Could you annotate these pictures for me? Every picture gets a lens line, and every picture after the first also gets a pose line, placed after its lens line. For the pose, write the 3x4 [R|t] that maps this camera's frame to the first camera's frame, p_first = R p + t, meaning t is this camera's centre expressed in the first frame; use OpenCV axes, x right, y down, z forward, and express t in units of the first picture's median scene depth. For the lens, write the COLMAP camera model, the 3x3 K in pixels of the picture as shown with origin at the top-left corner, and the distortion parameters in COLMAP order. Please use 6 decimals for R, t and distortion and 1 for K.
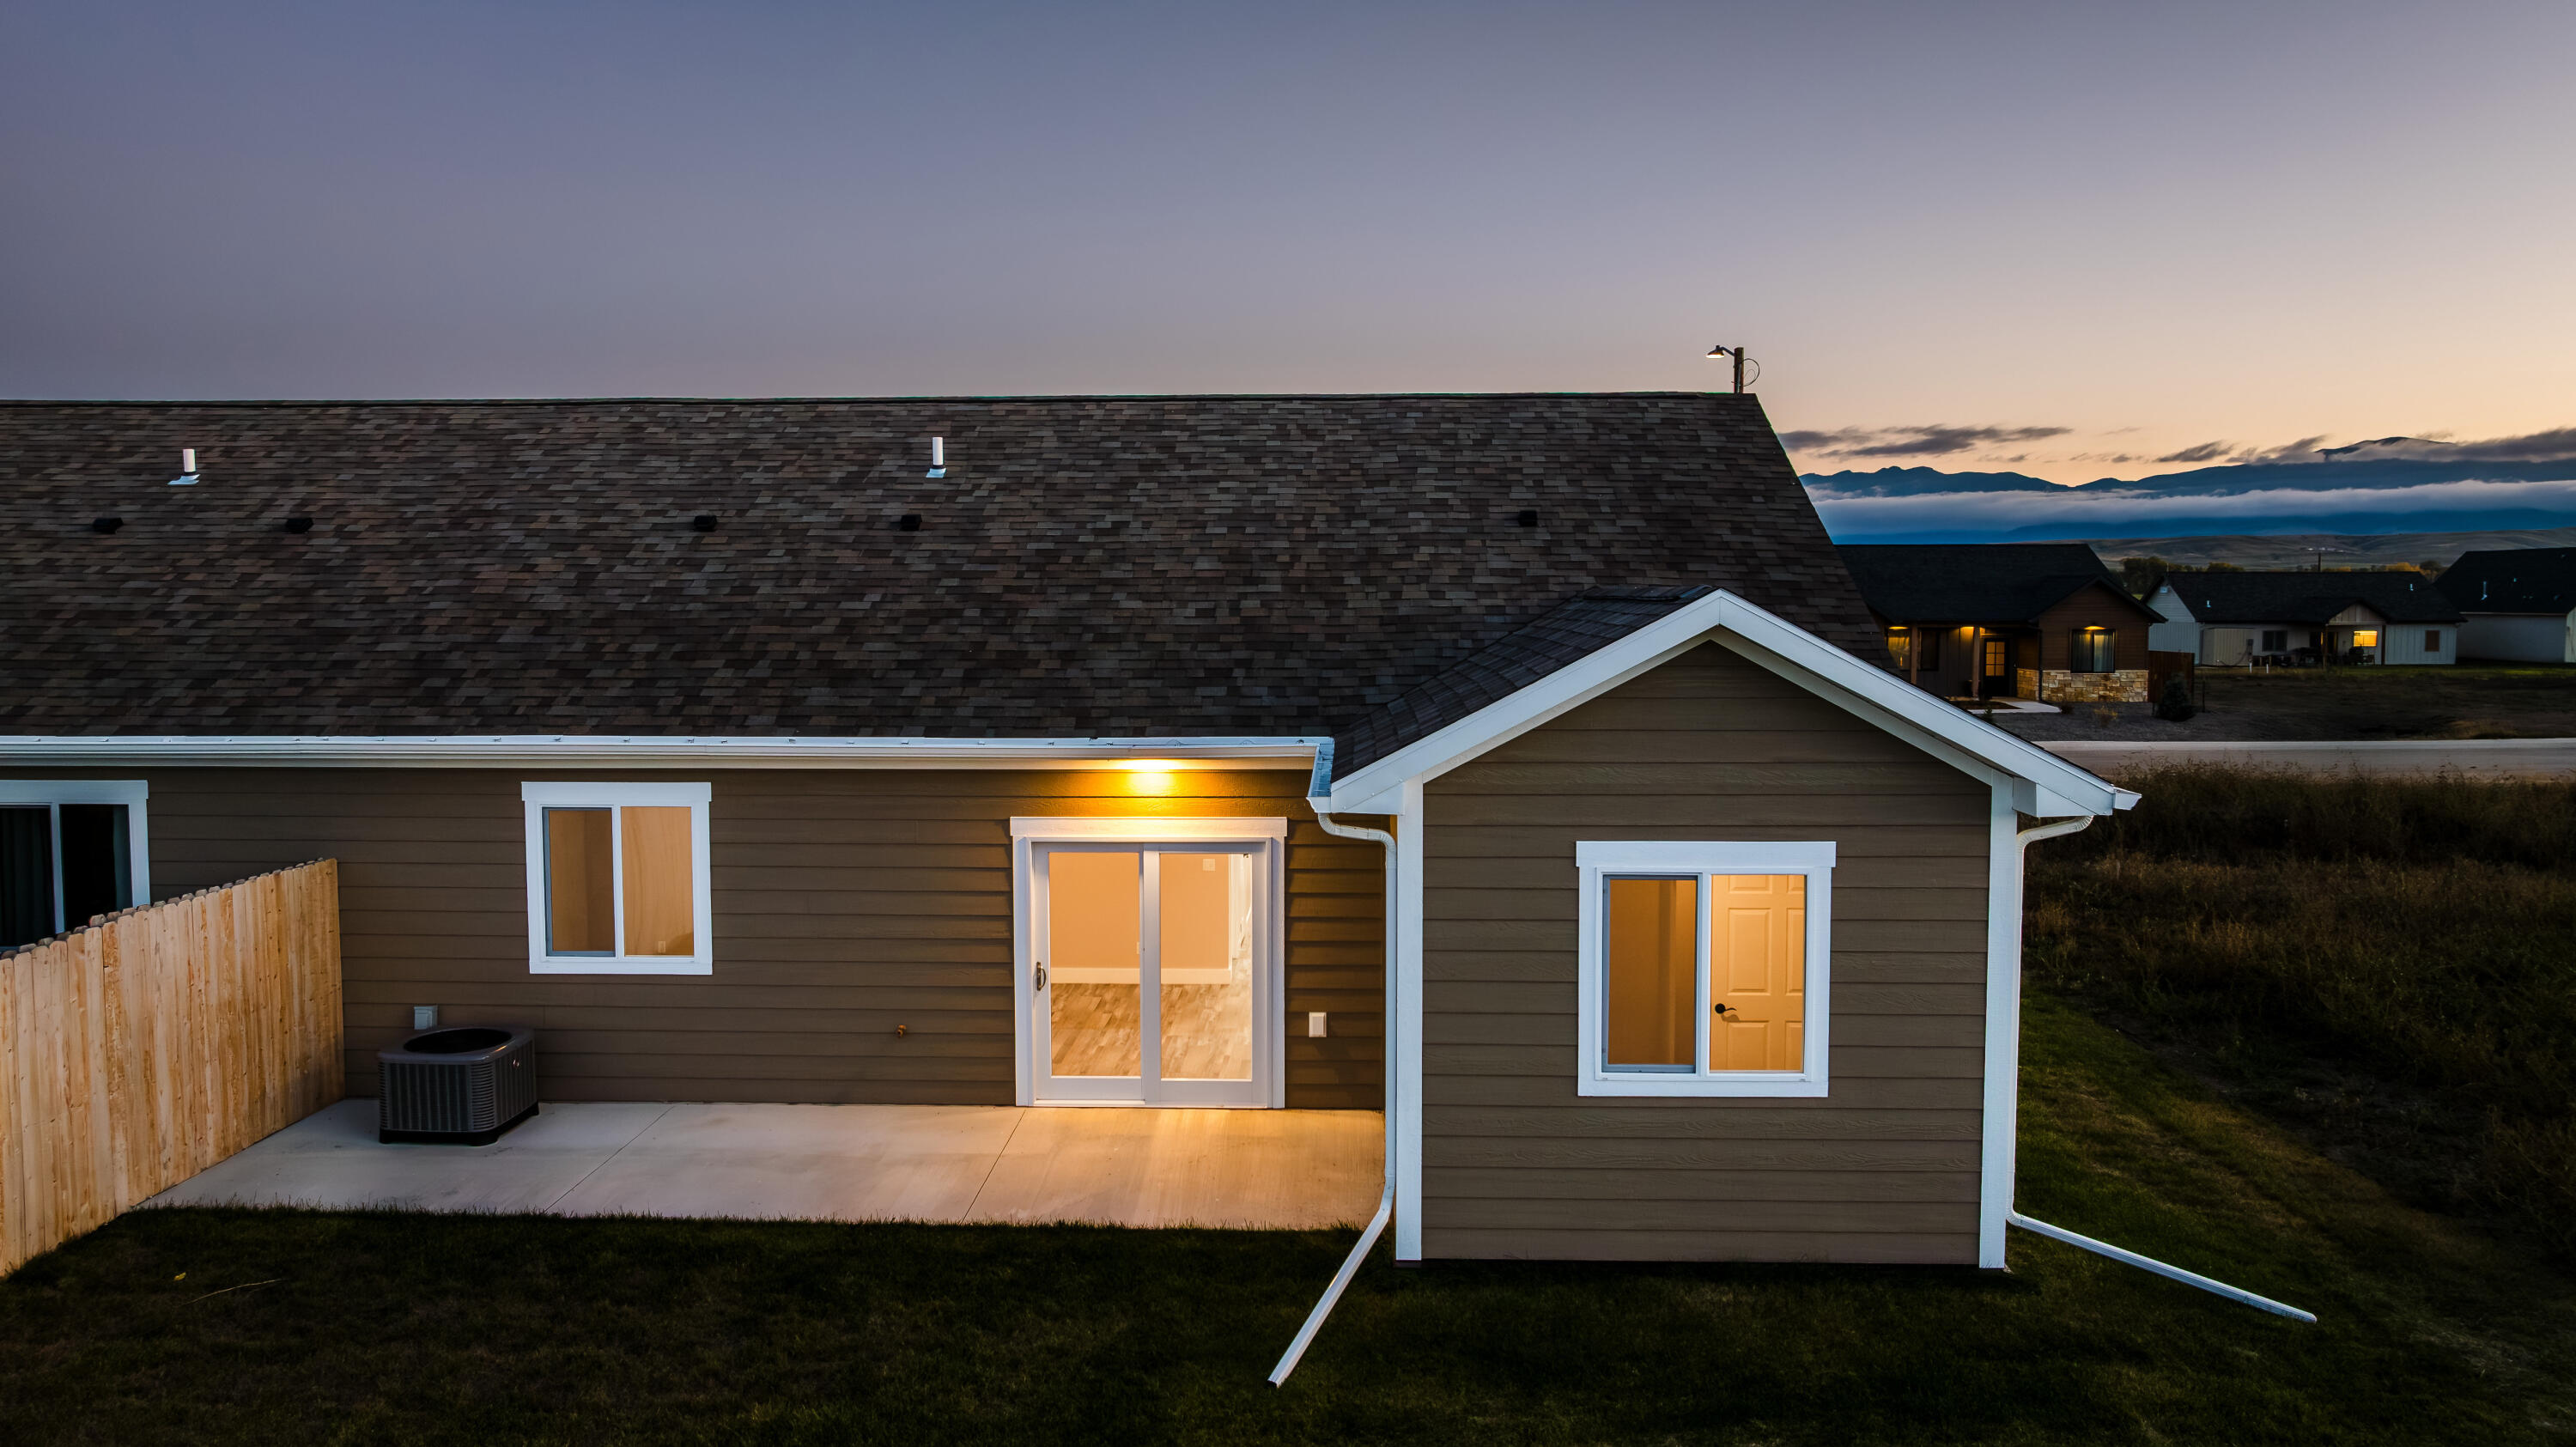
lens RADIAL K [[1821.4, 0, 1286.6], [0, 1821.4, 714.8], [0, 0, 1]] dist [-0.030598, 0.024652]
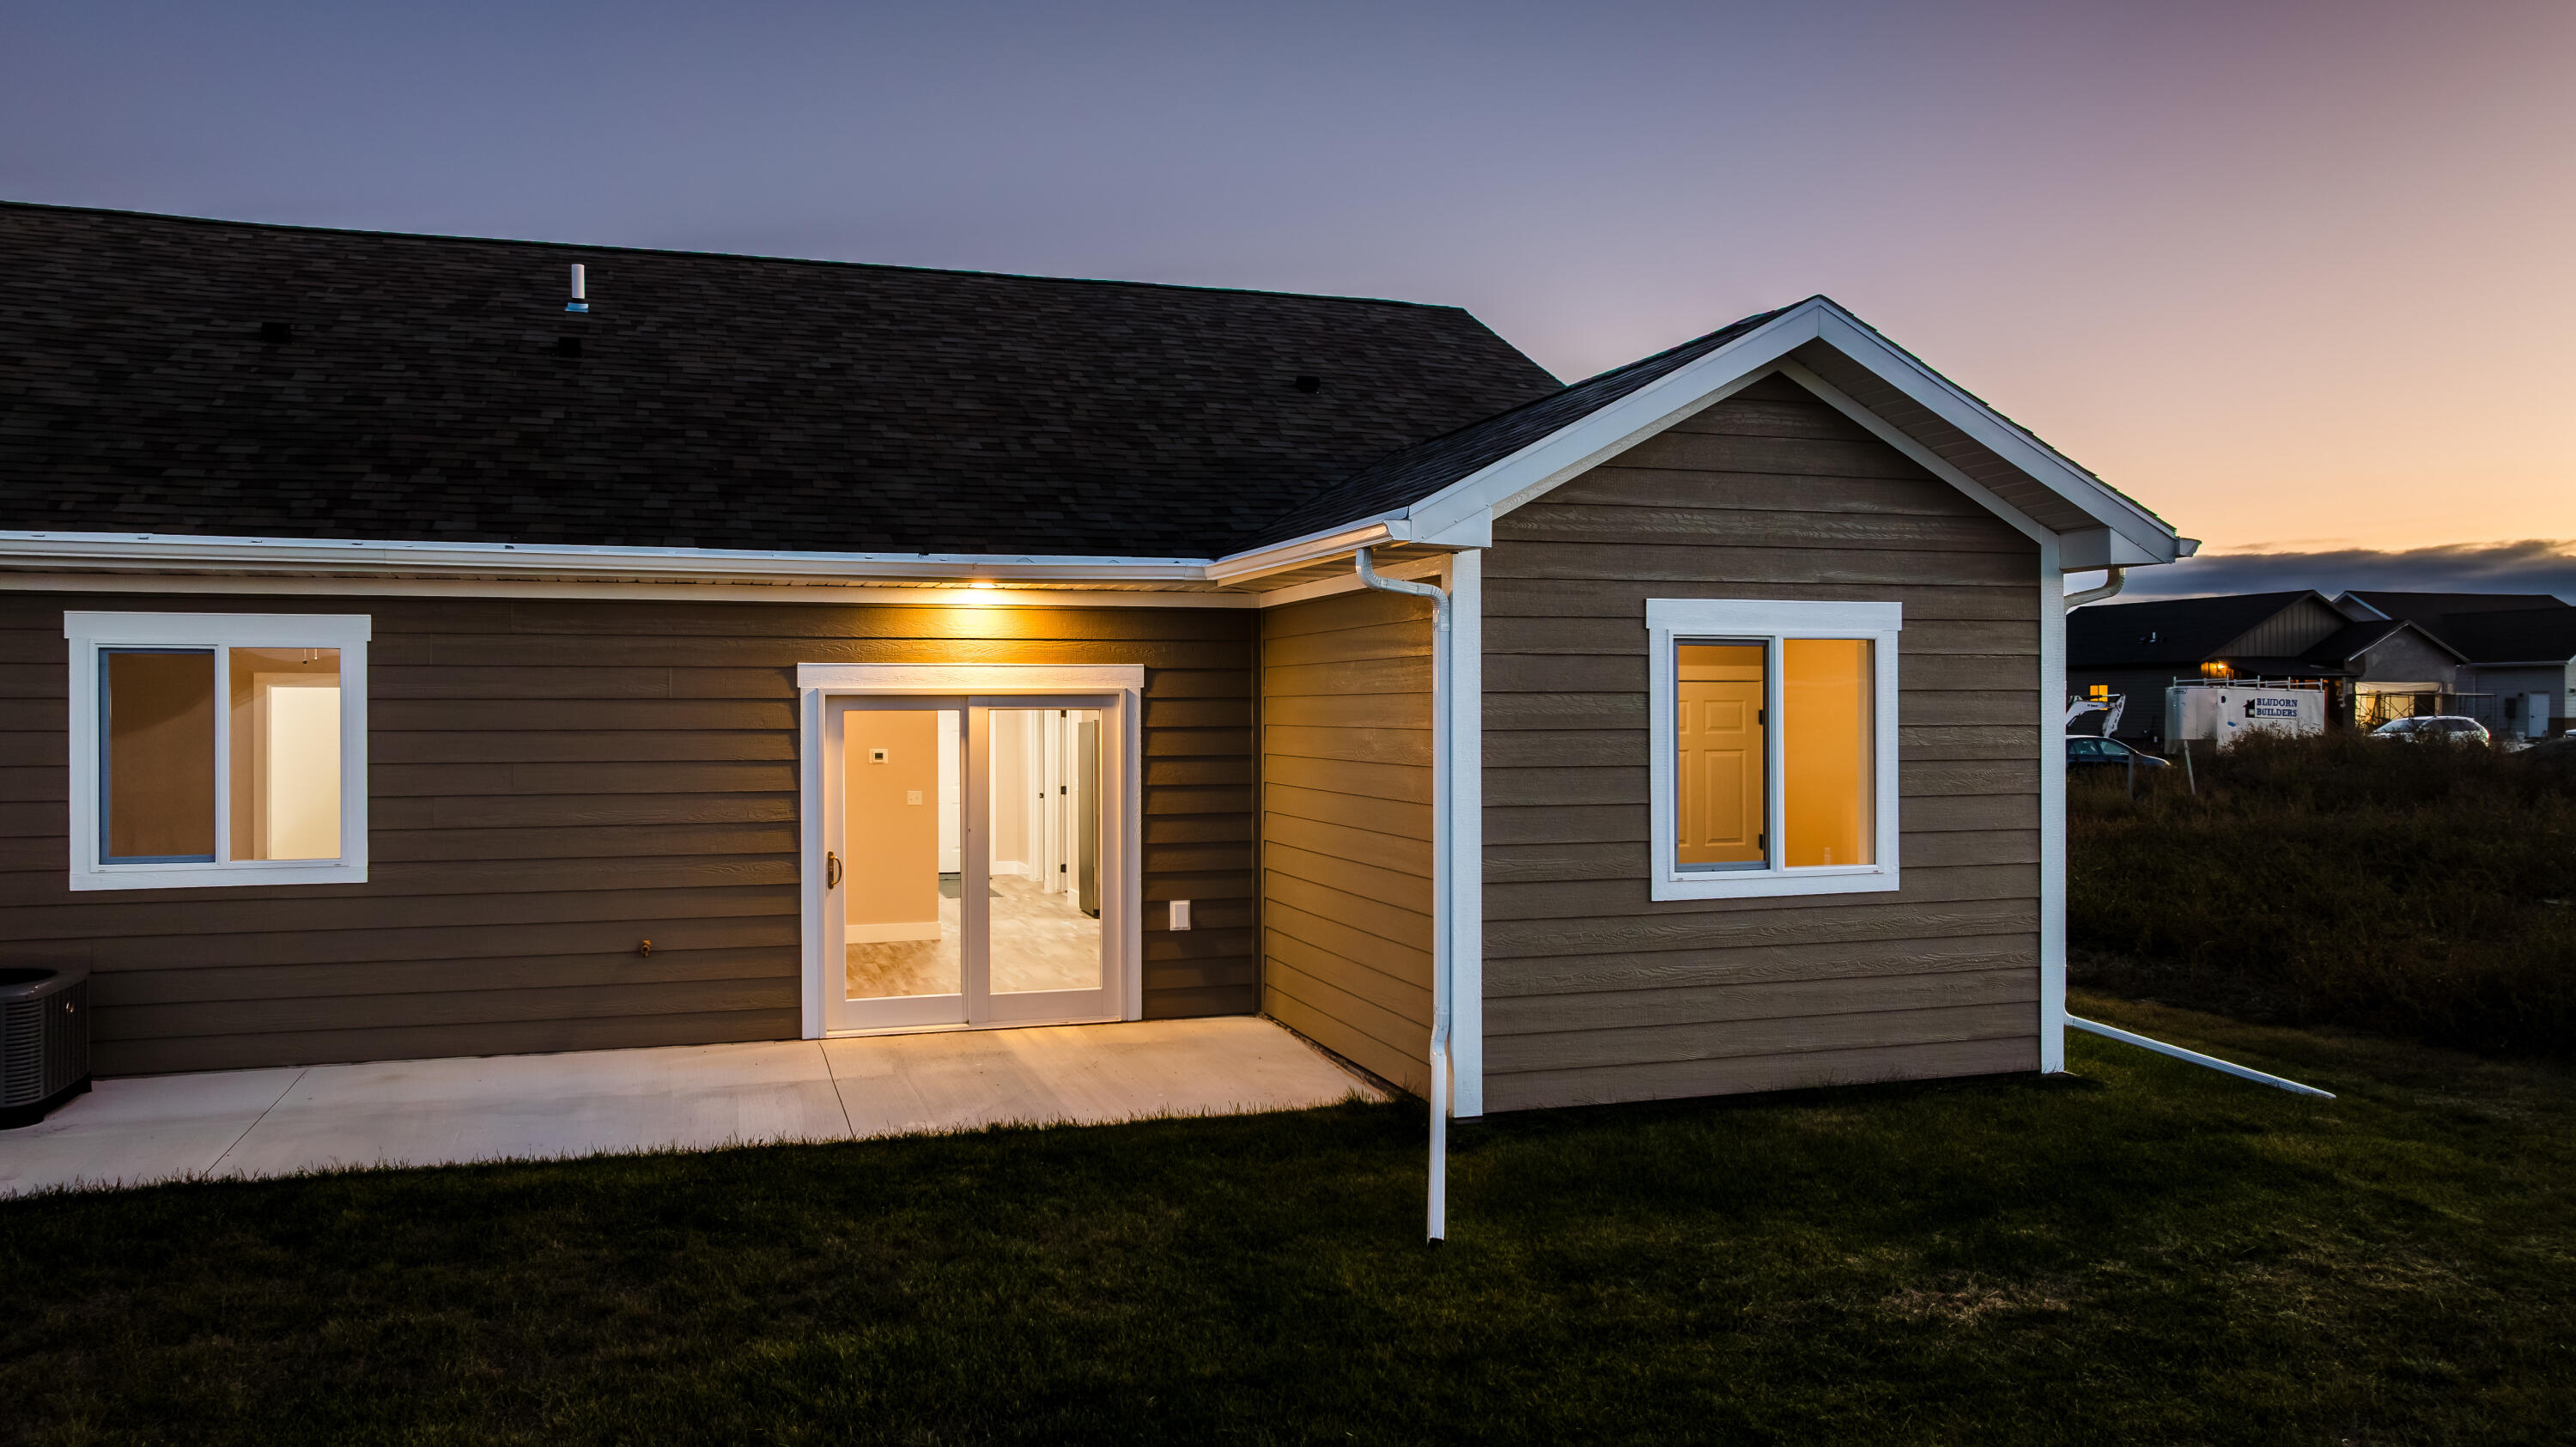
lens RADIAL K [[1821.4, 0, 1289.1], [0, 1821.4, 717.6], [0, 0, 1]] dist [-0.030598, 0.024652]
pose [[0.939213, -0.002438, 0.343325, -0.221505], [0.023931, 0.998008, -0.058381, 0.129974], [-0.342499, 0.063048, 0.937400, 0.198307]]
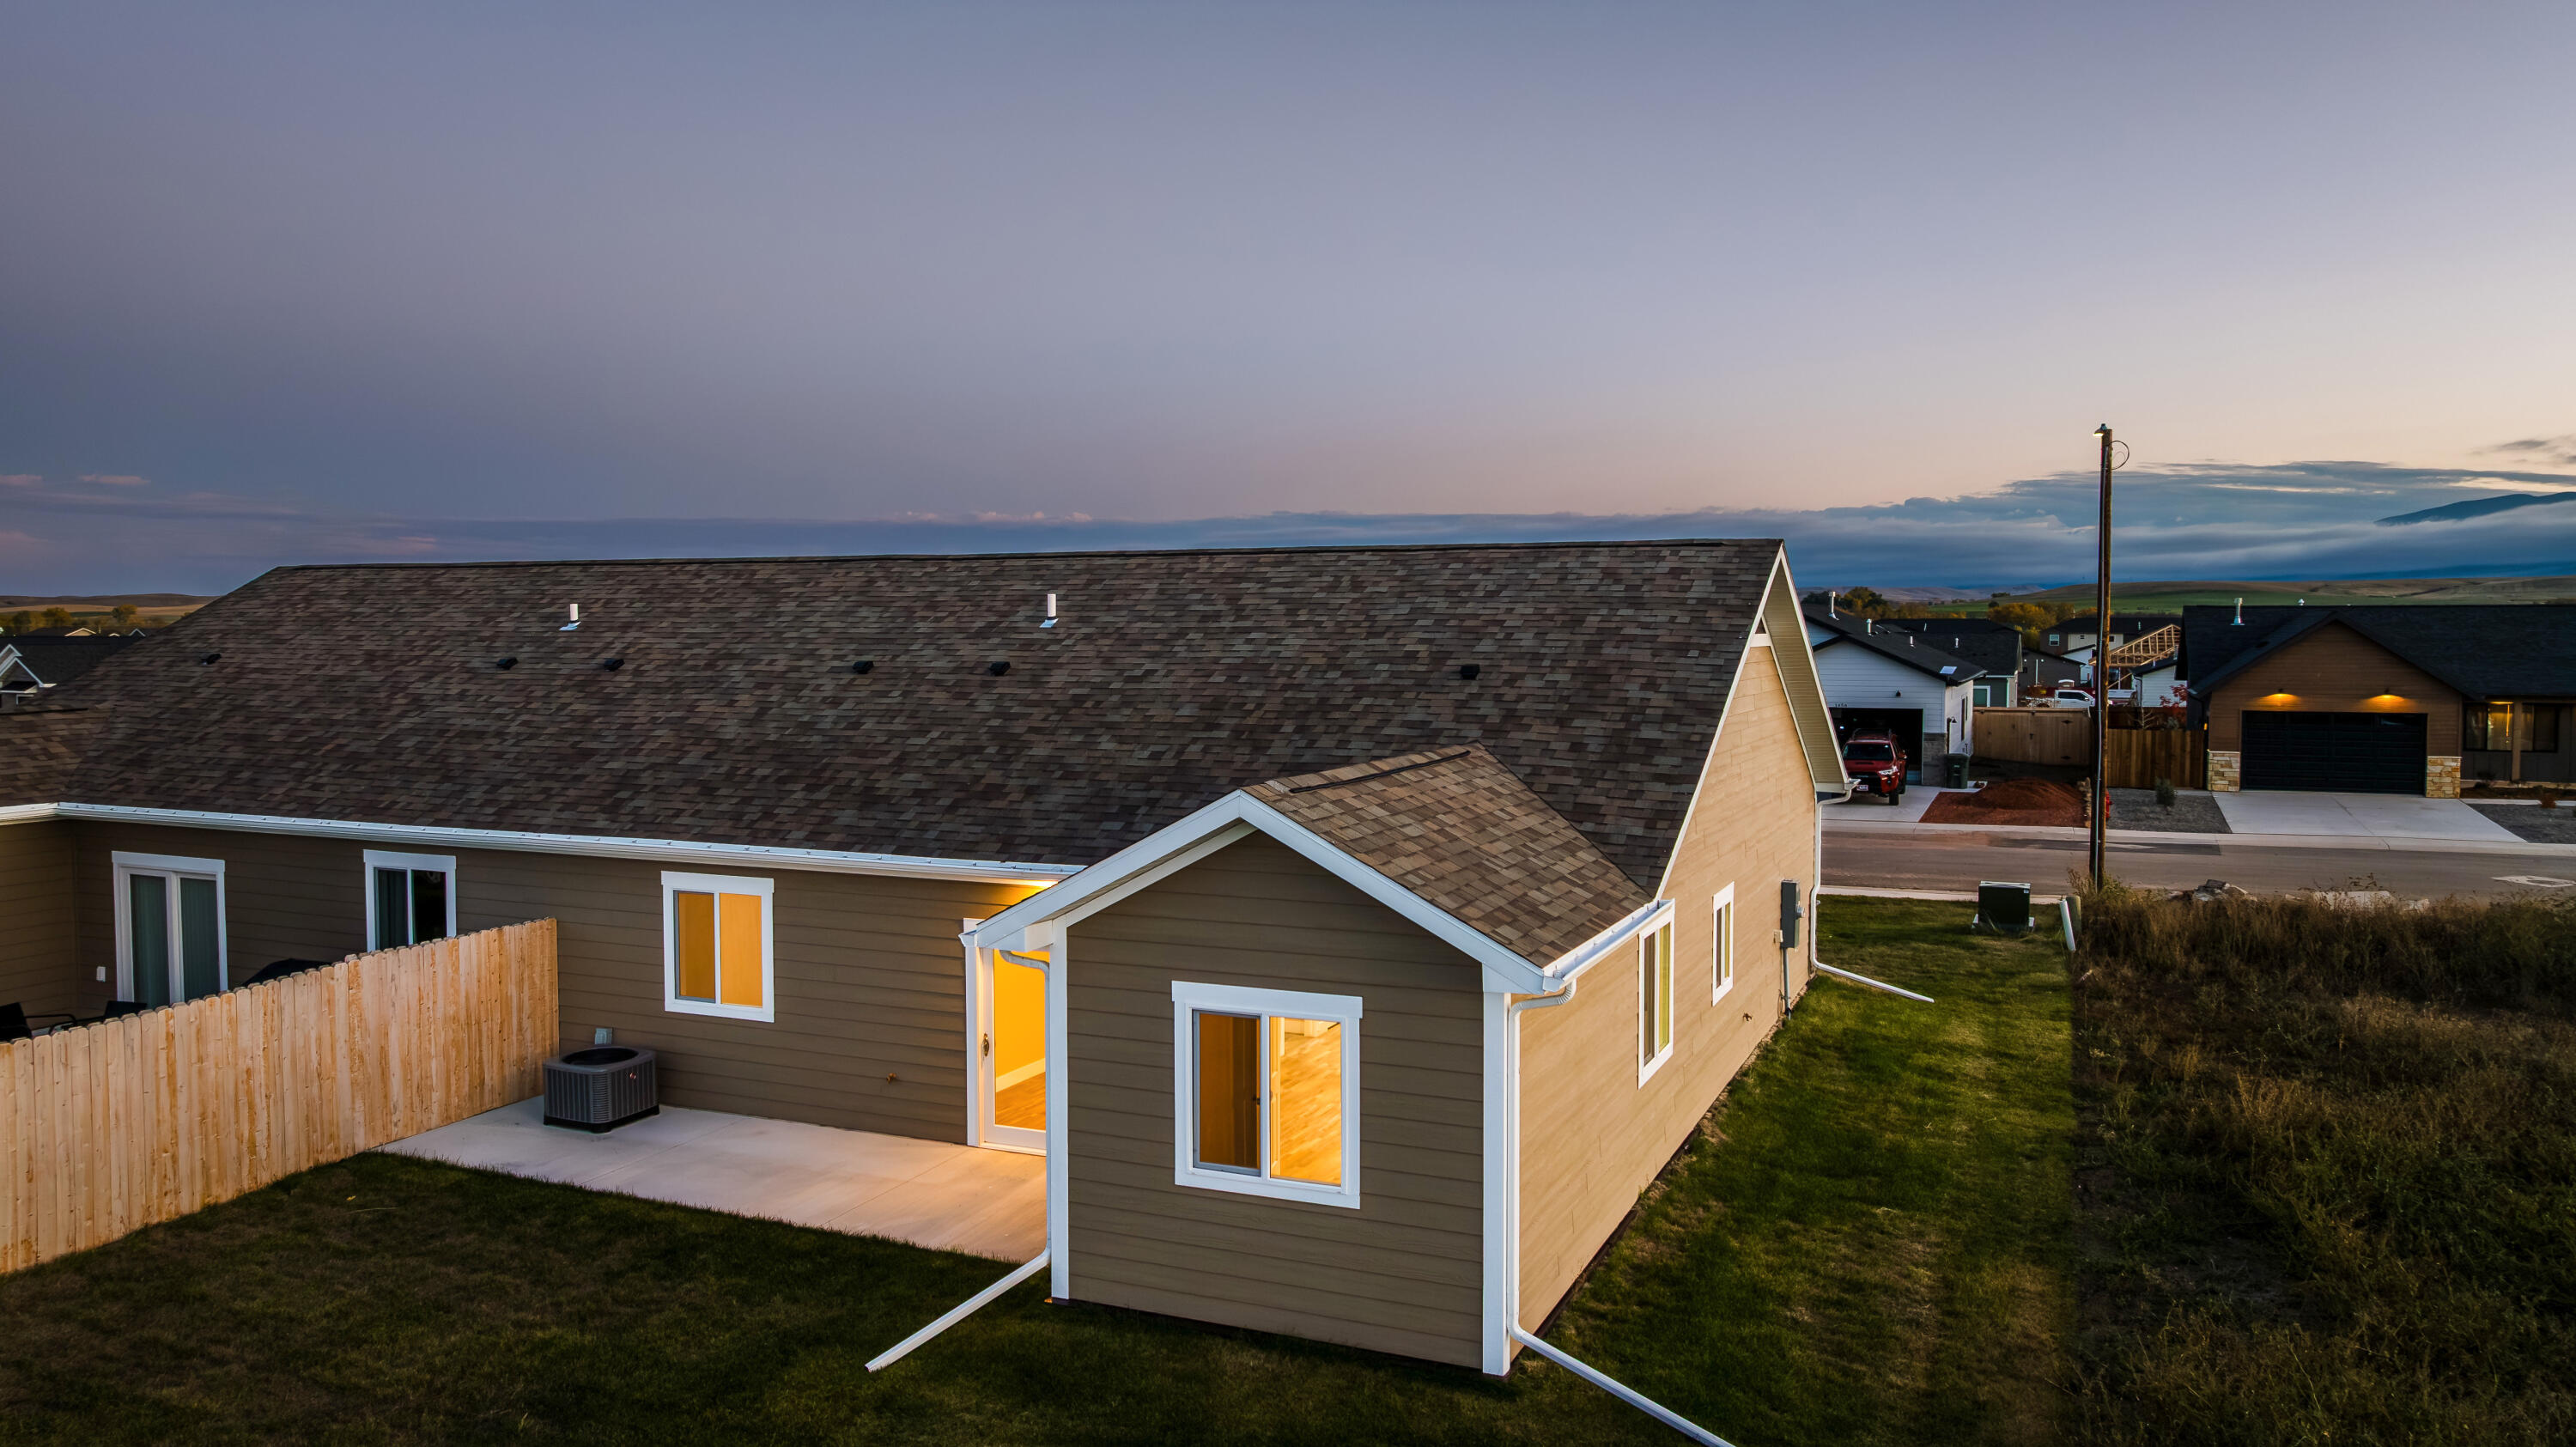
lens RADIAL K [[1821.4, 0, 1280.4], [0, 1821.4, 711.6], [0, 0, 1]] dist [-0.030598, 0.024652]
pose [[0.929264, 0.018040, -0.368977, 0.523690], [-0.025193, 0.999576, -0.014576, -0.075964], [0.368557, 0.022840, 0.929324, -0.109417]]
